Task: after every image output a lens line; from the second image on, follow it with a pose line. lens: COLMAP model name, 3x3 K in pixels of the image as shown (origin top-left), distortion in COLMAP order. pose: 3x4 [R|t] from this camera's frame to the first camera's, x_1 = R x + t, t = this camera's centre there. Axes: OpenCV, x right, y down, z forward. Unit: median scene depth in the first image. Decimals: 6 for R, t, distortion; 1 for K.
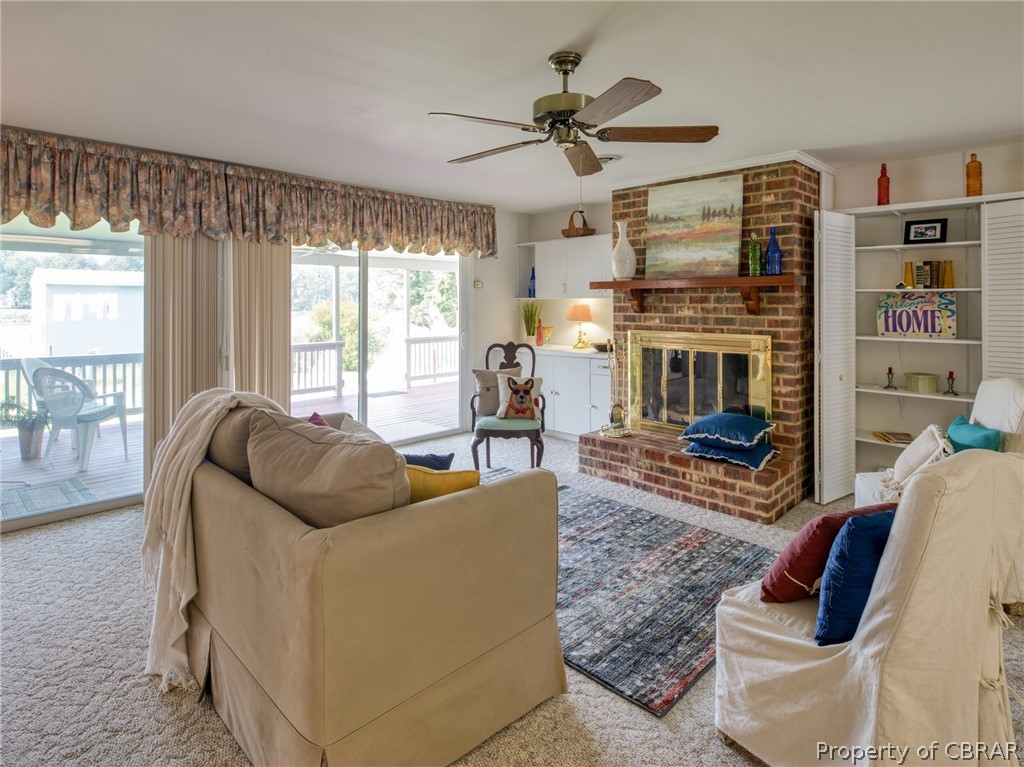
lens RADIAL K [[566.7, 0, 514.2], [0, 566.7, 301.6], [0, 0, 1]] dist [0.001796, -0.001507]
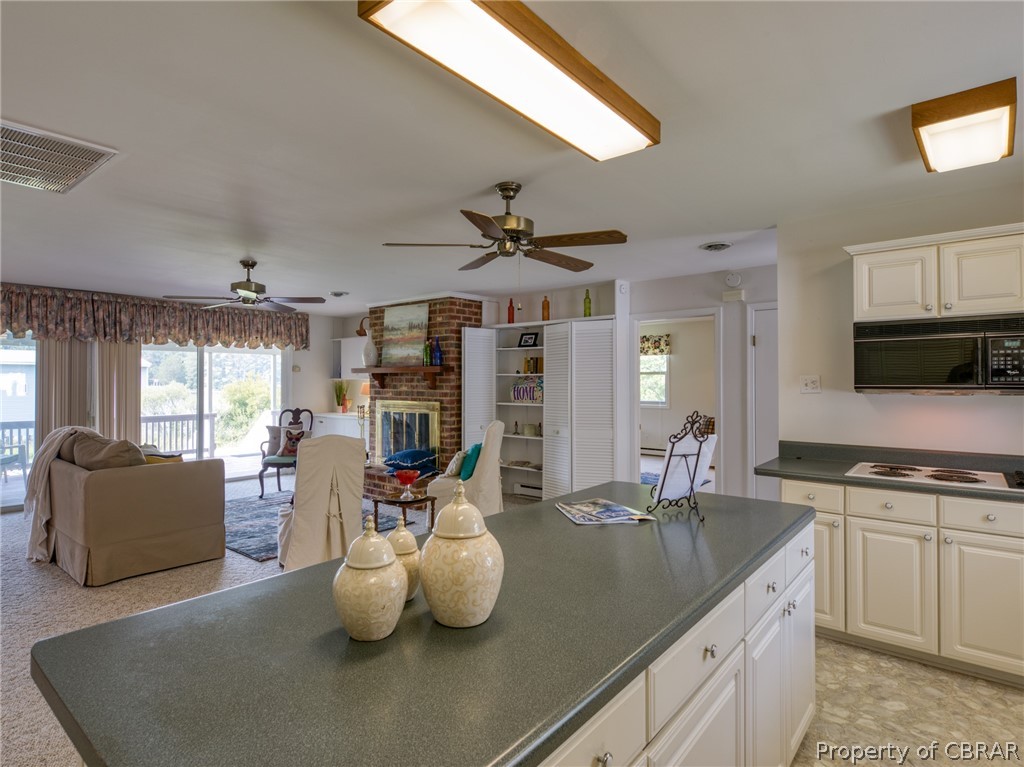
lens RADIAL K [[567.3, 0, 504.1], [0, 567.3, 377.4], [0, 0, 1]] dist [-0.001608, -0.001772]
pose [[0.996451, 0.000950, 0.084174, 0.491667], [-0.000458, 0.999983, -0.005857, -0.002180], [-0.084178, 0.005798, 0.996434, -0.650702]]
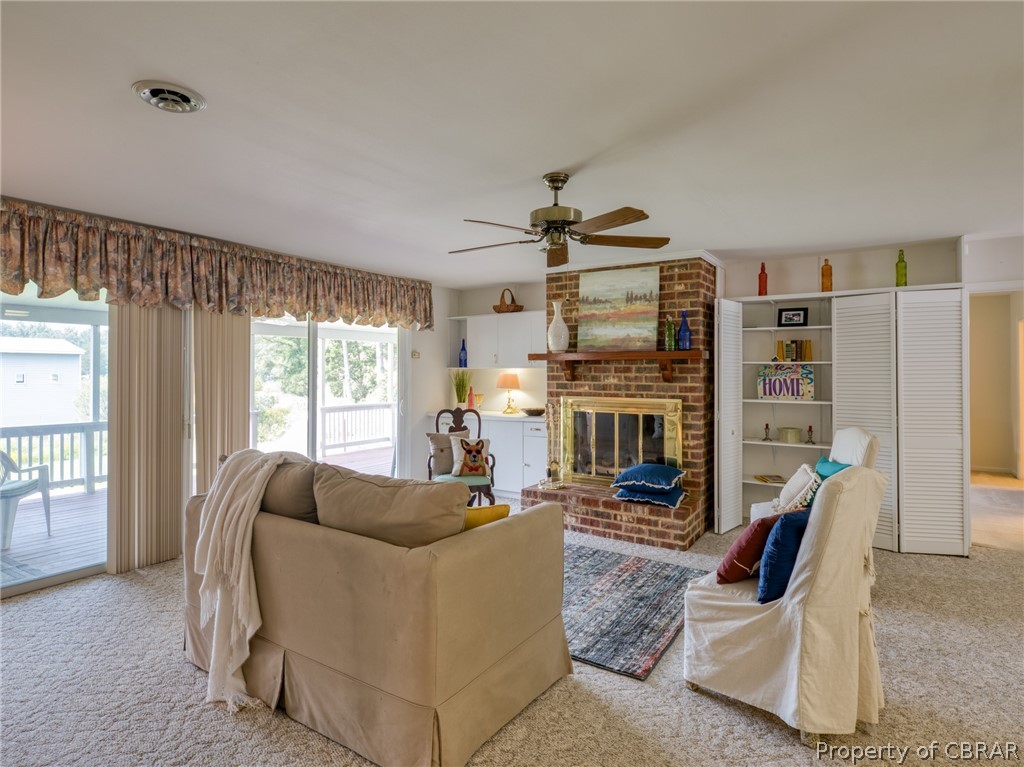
lens RADIAL K [[564.5, 0, 515.1], [0, 564.5, 369.4], [0, 0, 1]] dist [0.000476, -0.000273]
pose [[0.978222, 0.002760, 0.207541, -0.150050], [-0.002245, 0.999994, -0.002715, -0.000613], [-0.207547, 0.002190, 0.978223, -0.116656]]
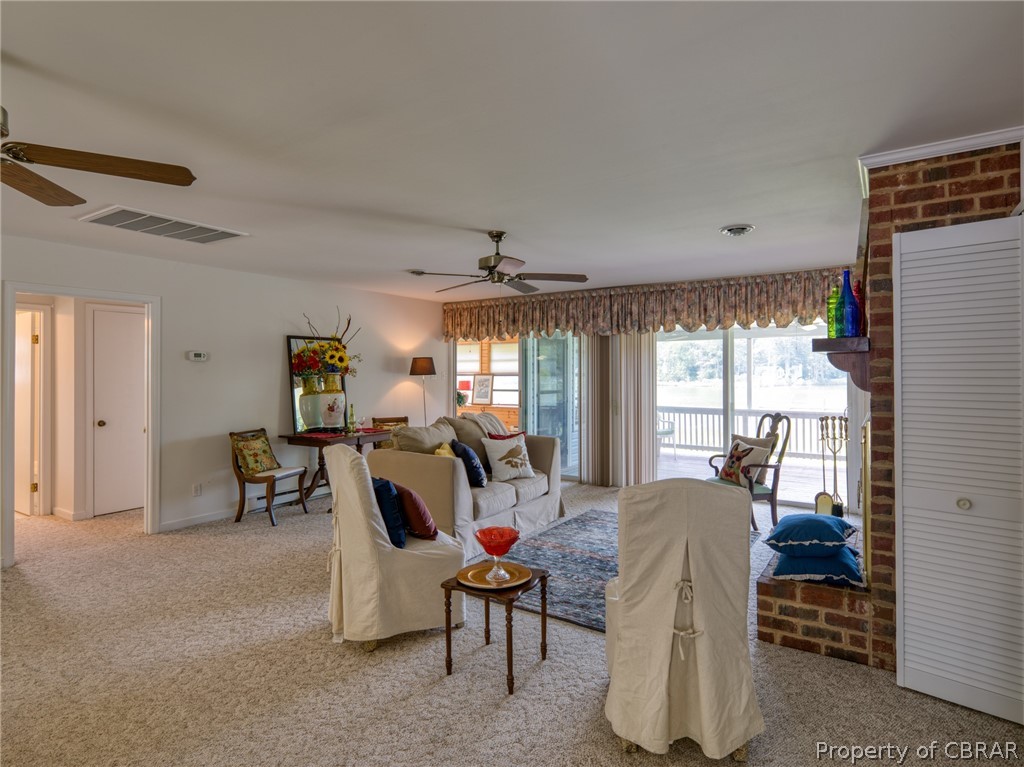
lens RADIAL K [[567.3, 0, 504.1], [0, 567.3, 377.4], [0, 0, 1]] dist [-0.001608, -0.001772]
pose [[0.170533, 0.008126, -0.985318, 1.062777], [0.004464, 0.999949, 0.009020, -0.002689], [0.985342, -0.005937, 0.170488, 0.424489]]
